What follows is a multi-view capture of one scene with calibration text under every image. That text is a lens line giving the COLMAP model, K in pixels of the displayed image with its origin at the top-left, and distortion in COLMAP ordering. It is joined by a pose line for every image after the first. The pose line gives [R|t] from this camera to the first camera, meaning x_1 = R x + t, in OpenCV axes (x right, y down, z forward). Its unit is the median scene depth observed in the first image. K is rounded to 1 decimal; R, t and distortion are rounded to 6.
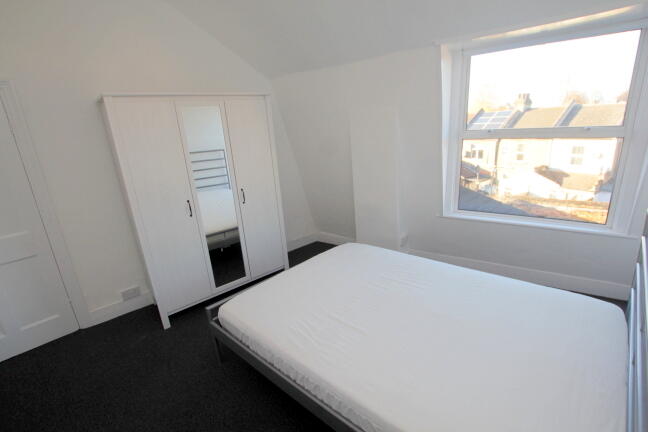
lens RADIAL K [[306.6, 0, 324.0], [0, 306.6, 216.0], [0, 0, 1]] dist [-0.004949, -0.000907]
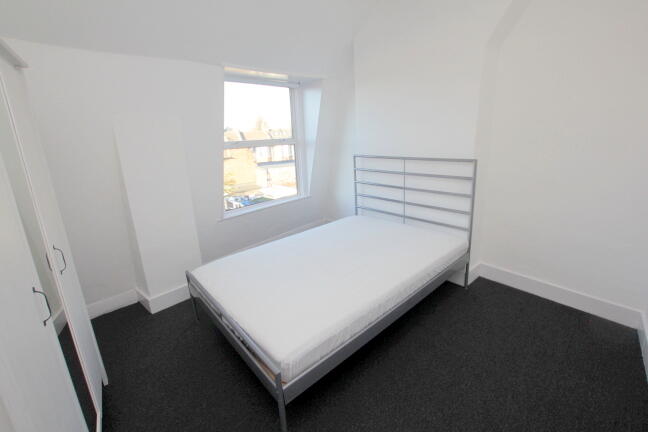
lens RADIAL K [[306.6, 0, 324.0], [0, 306.6, 216.0], [0, 0, 1]] dist [-0.004949, -0.000907]
pose [[0.135600, -0.211731, 0.967875, -0.804314], [0.326889, 0.931756, 0.158033, -0.083600], [-0.935284, 0.294959, 0.195558, 0.559860]]
